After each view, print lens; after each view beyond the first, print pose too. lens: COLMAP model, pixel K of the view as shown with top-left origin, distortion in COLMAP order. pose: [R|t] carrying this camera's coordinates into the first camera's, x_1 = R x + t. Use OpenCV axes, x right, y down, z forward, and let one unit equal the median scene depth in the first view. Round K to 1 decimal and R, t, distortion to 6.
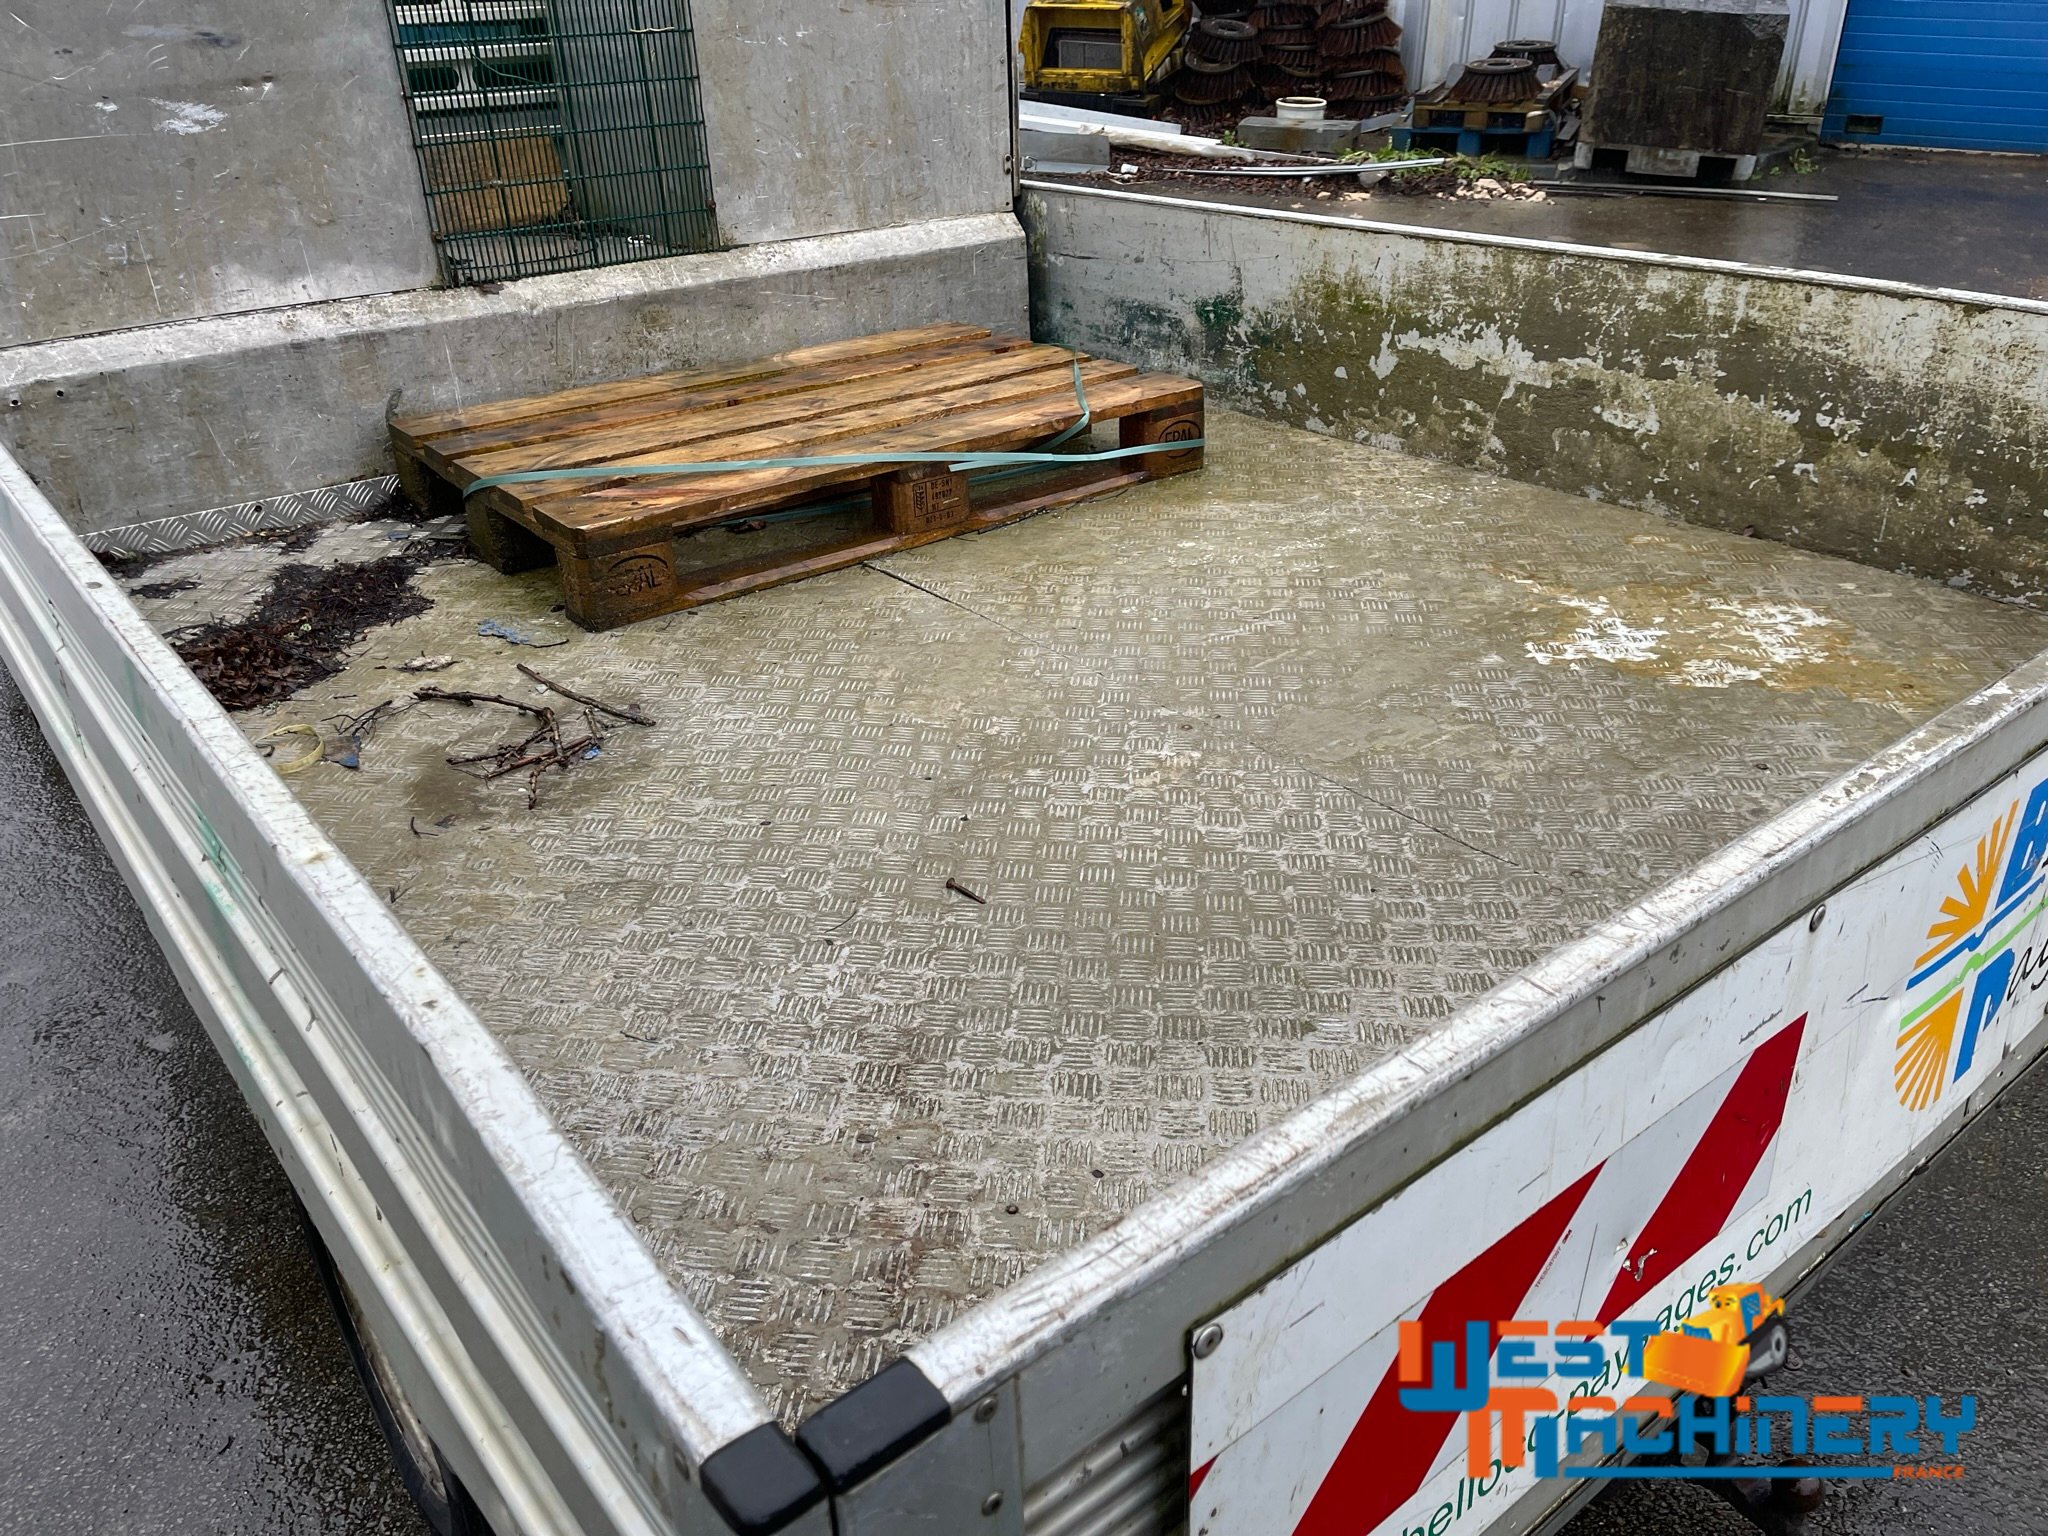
lens RADIAL K [[1559.7, 0, 1035.3], [0, 1559.7, 769.5], [0, 0, 1]] dist [0.029237, -0.052747]
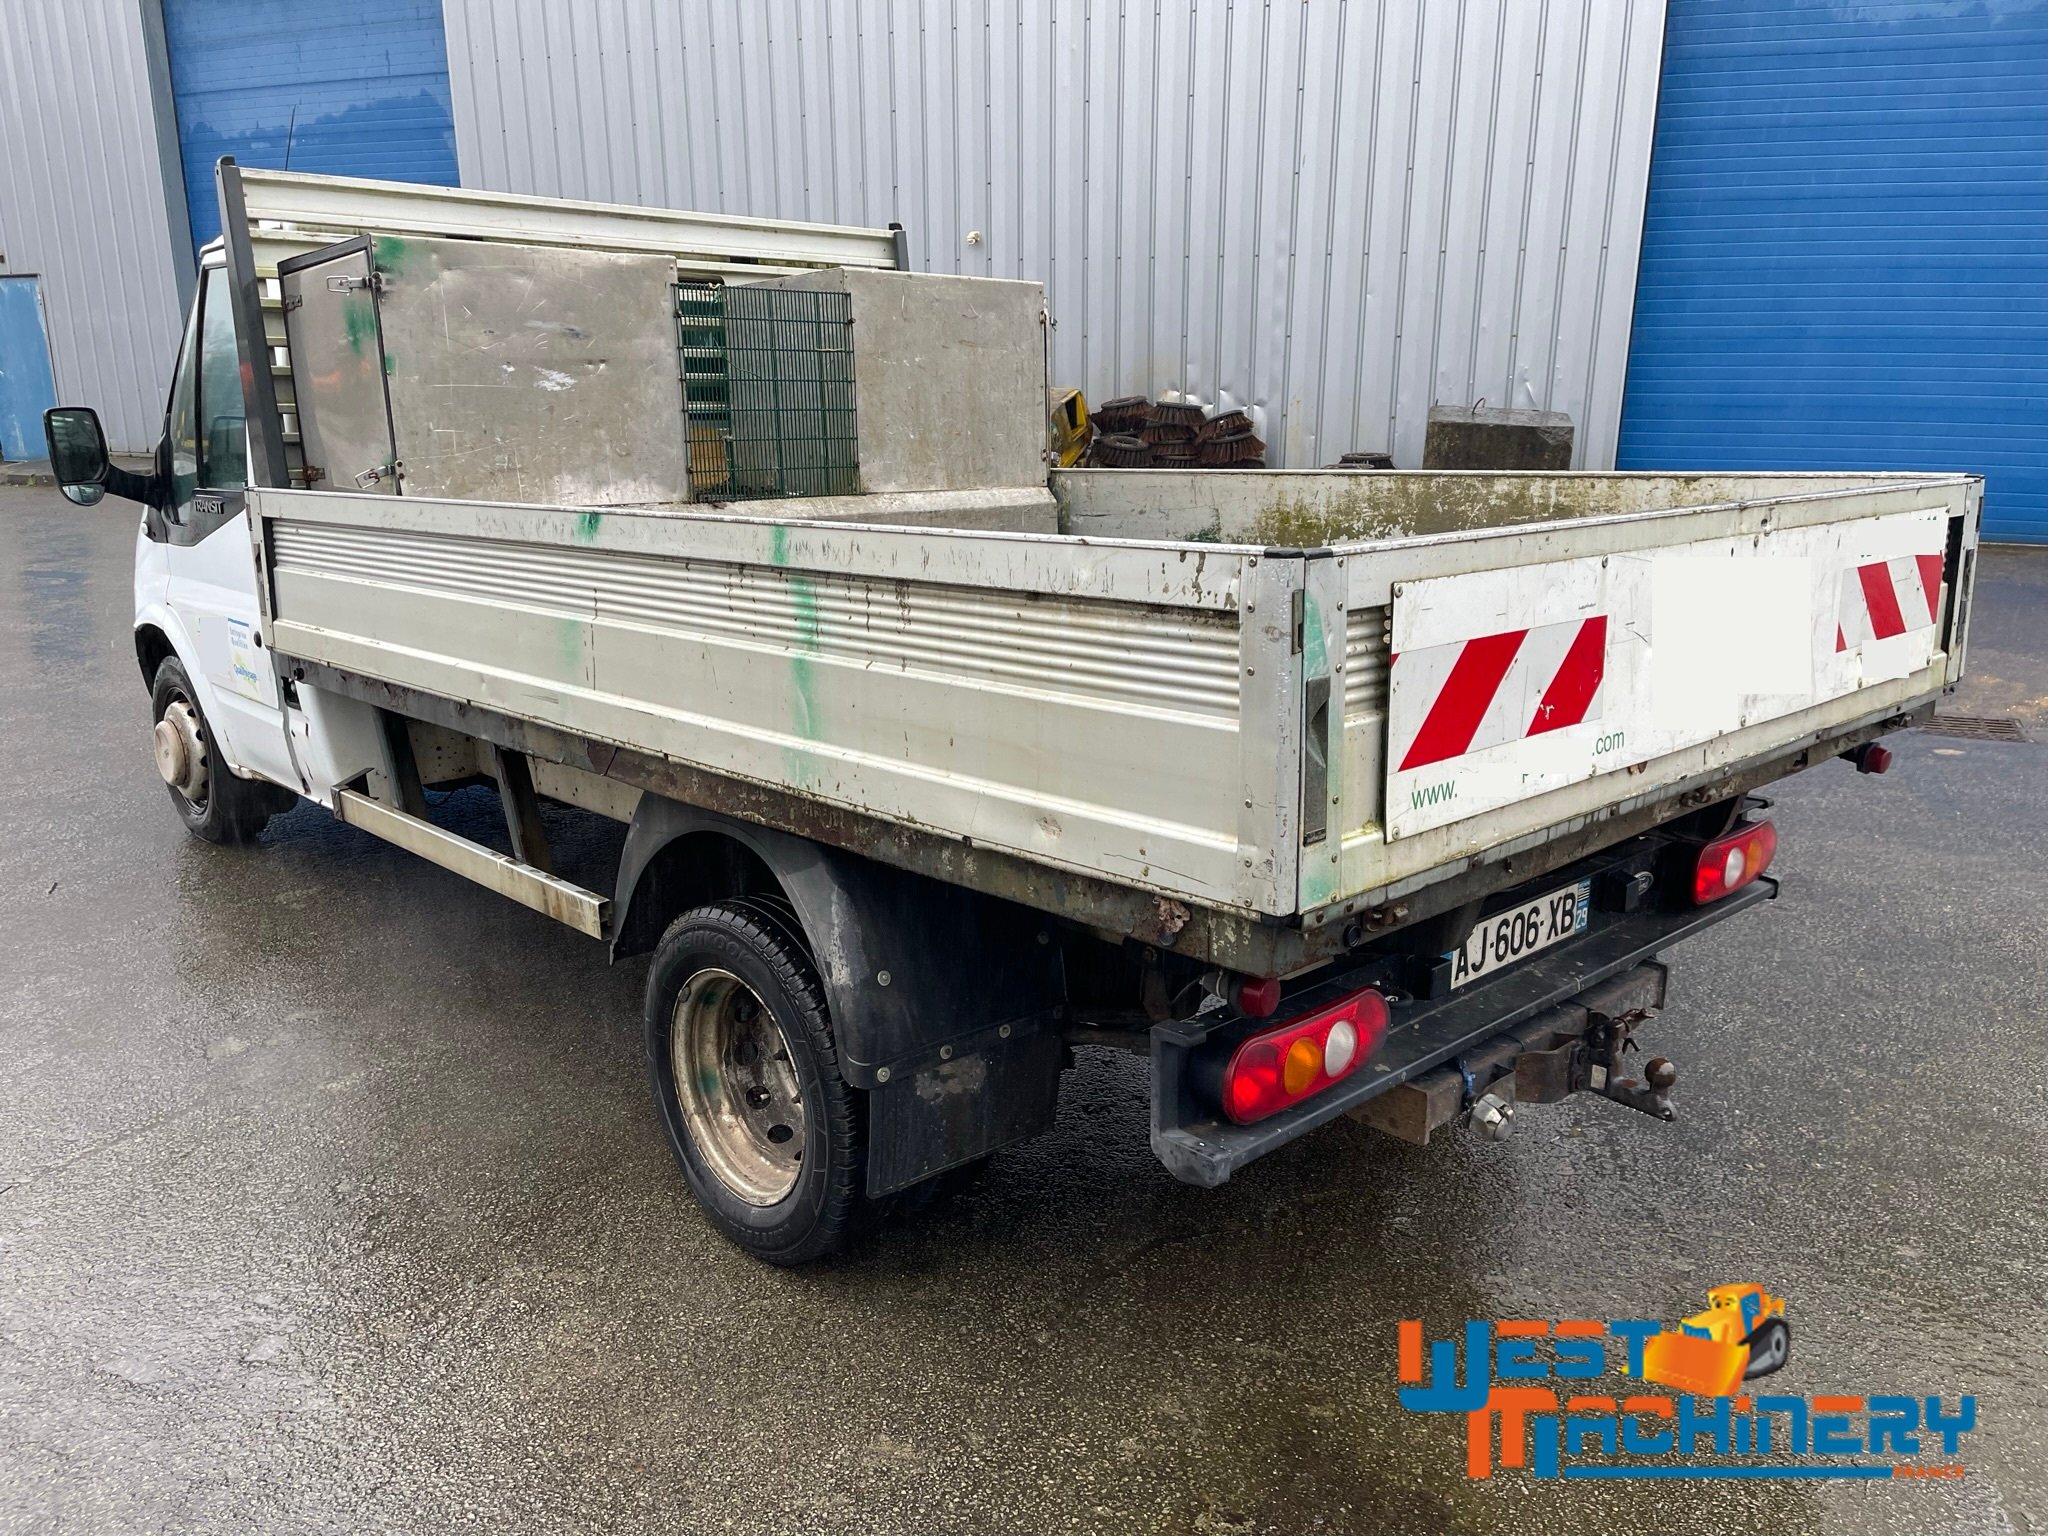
lens RADIAL K [[1559.7, 0, 1022.7], [0, 1559.7, 776.6], [0, 0, 1]] dist [0.029237, -0.052747]
pose [[0.997238, -0.005108, 0.074094, -0.185879], [0.023834, 0.966878, -0.254124, 0.332048], [-0.070342, 0.255188, 0.964329, -0.380177]]
